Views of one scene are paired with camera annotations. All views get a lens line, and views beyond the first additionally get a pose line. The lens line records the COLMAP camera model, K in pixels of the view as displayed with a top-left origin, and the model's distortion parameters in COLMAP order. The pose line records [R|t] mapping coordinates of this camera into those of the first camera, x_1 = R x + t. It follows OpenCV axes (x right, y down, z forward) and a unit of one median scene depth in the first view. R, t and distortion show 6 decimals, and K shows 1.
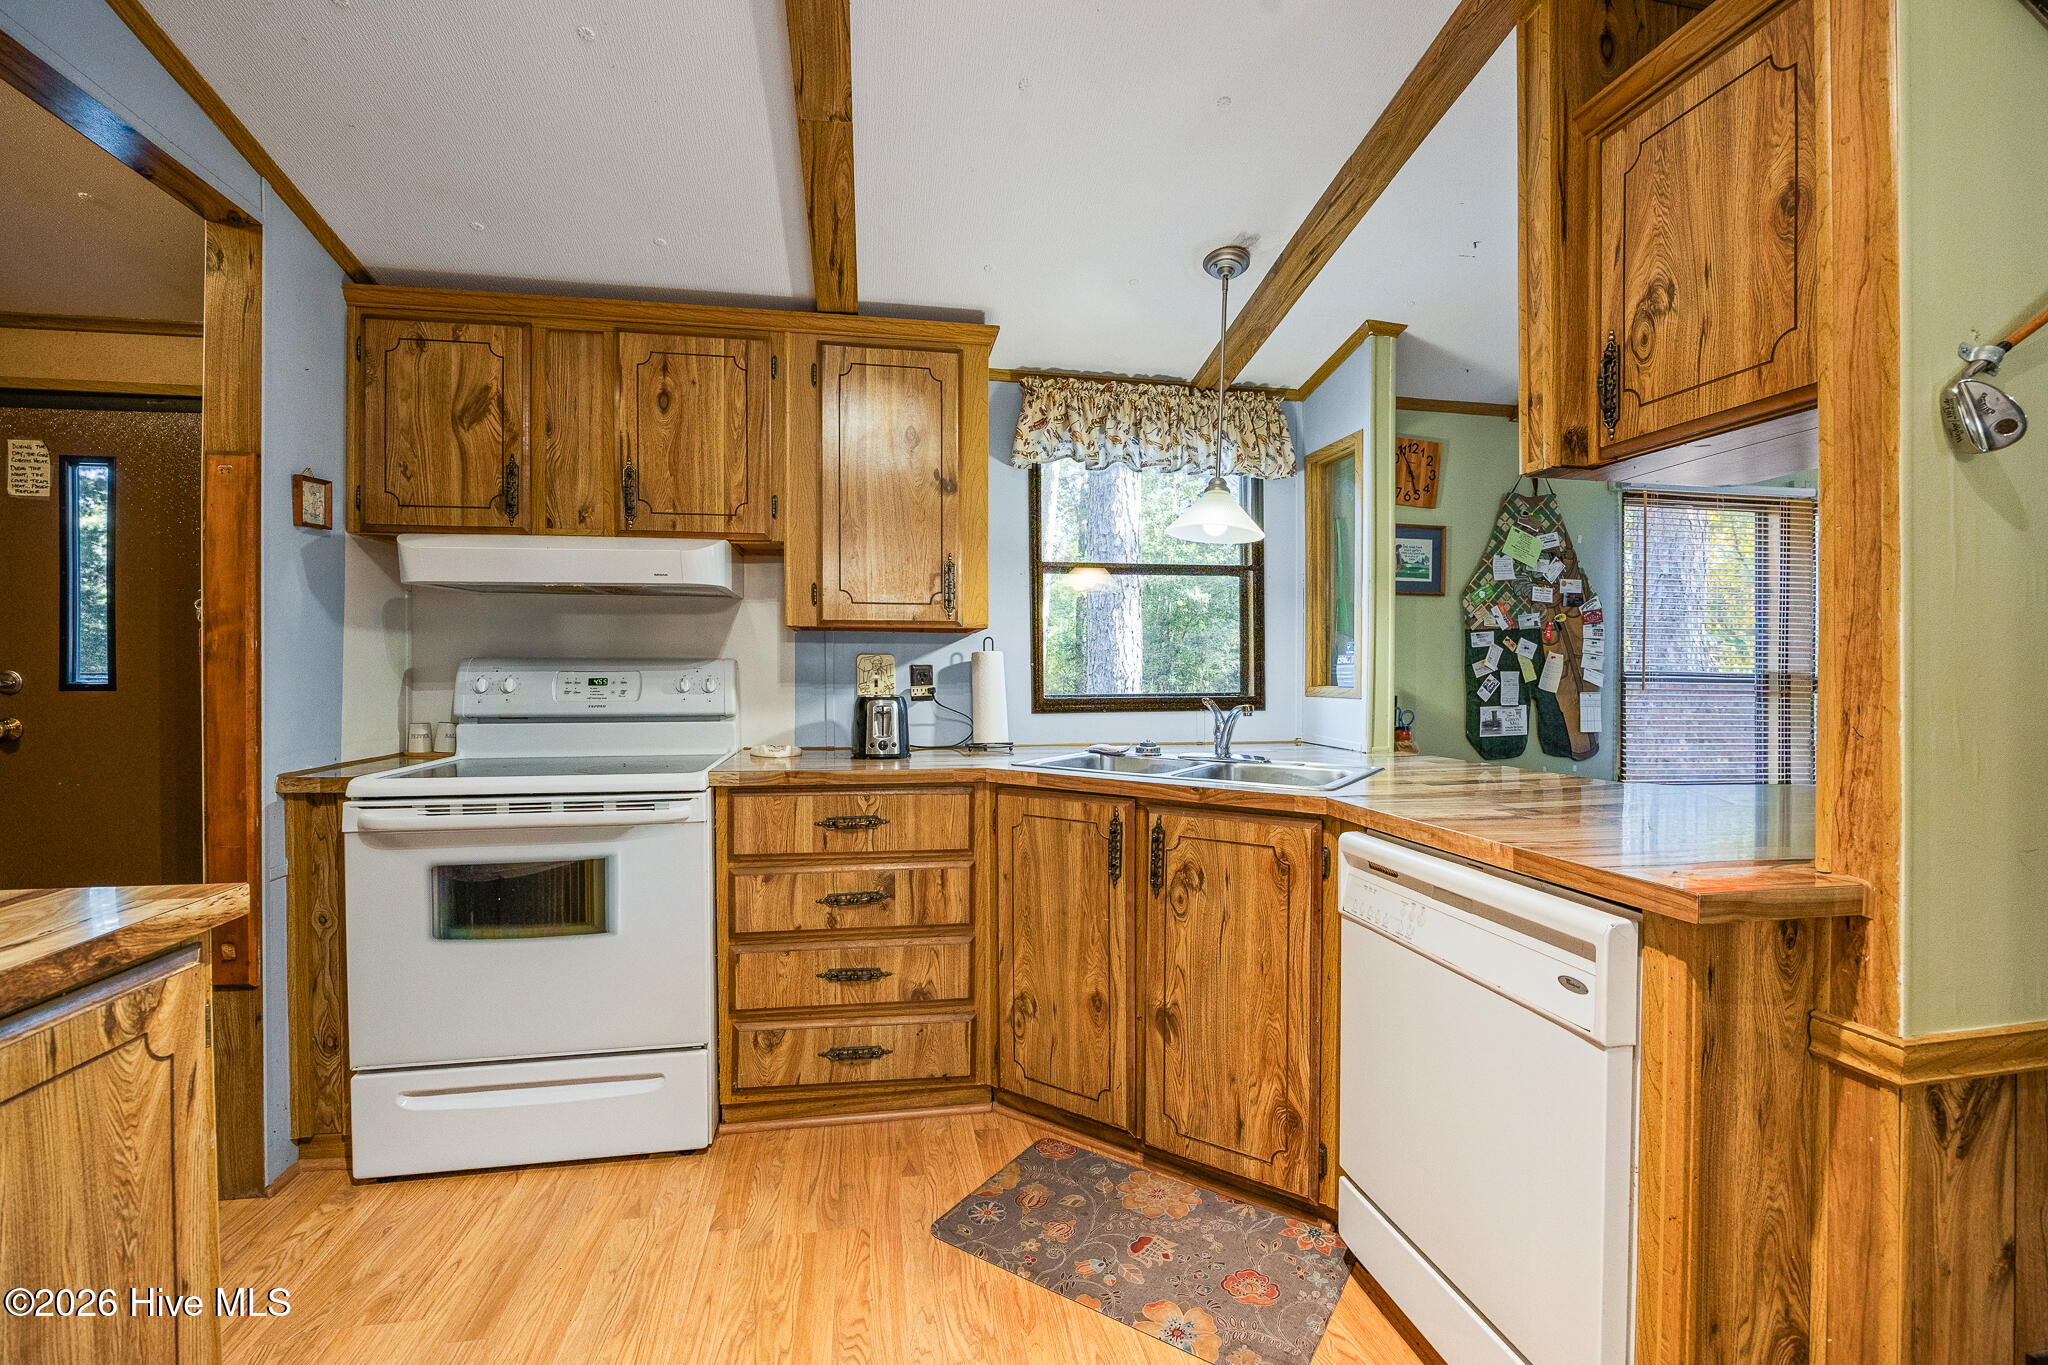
lens RADIAL K [[882.1, 0, 1015.5], [0, 882.1, 685.7], [0, 0, 1]] dist [-0.016040, 0.002027]
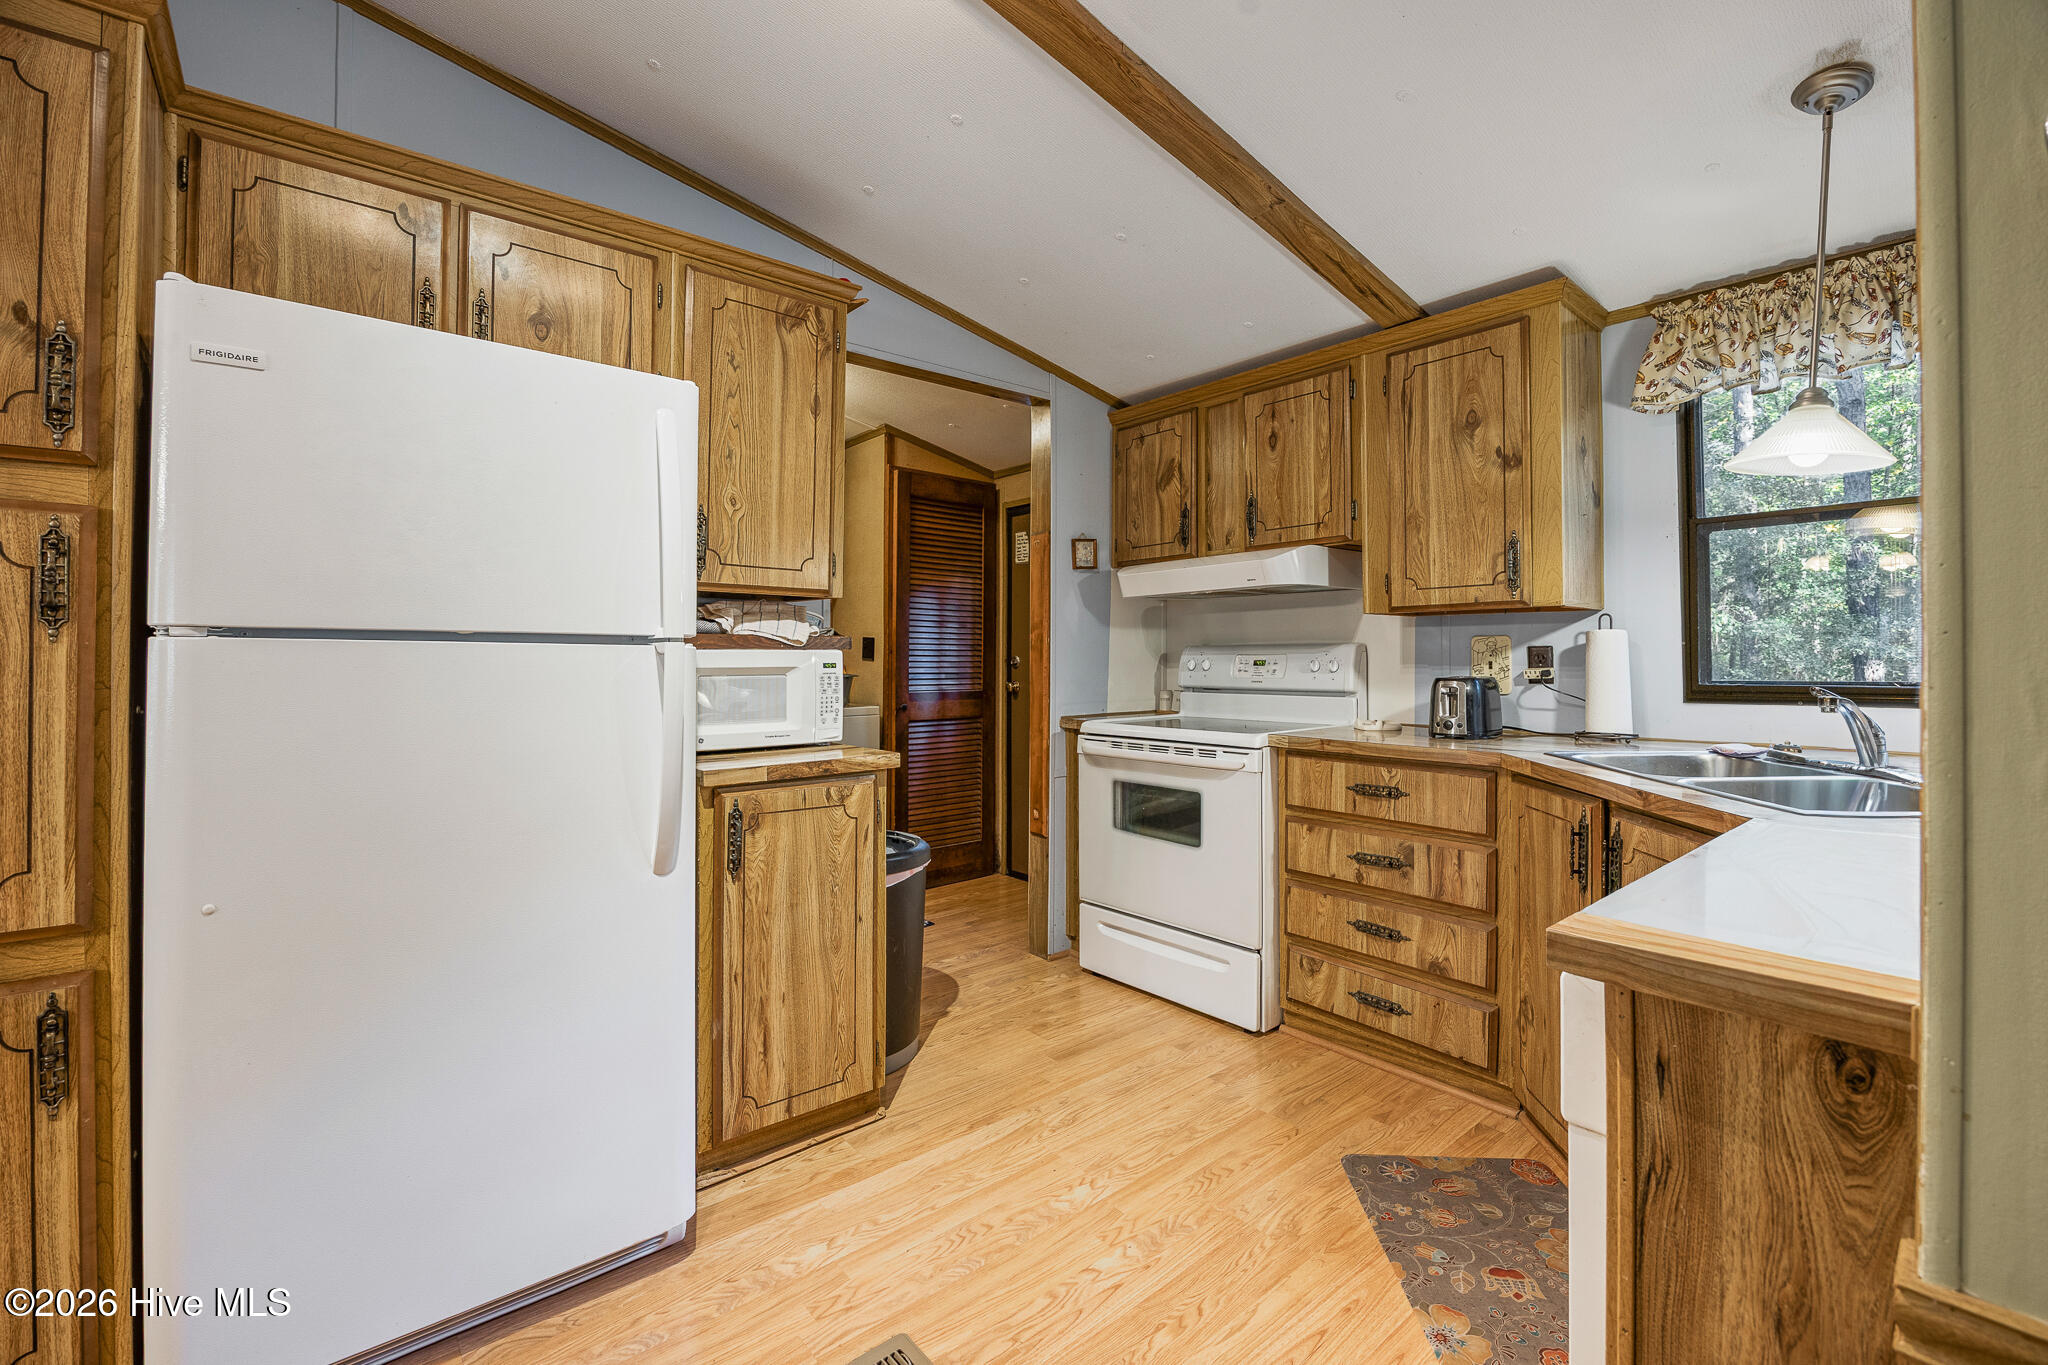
lens RADIAL K [[882.1, 0, 1057.1], [0, 882.1, 650.1], [0, 0, 1]] dist [-0.016040, 0.002027]
pose [[0.514989, -0.009244, -0.857147, 0.544548], [-0.008446, 0.999839, -0.015857, -0.000050], [0.857155, 0.015406, 0.514828, 0.088035]]
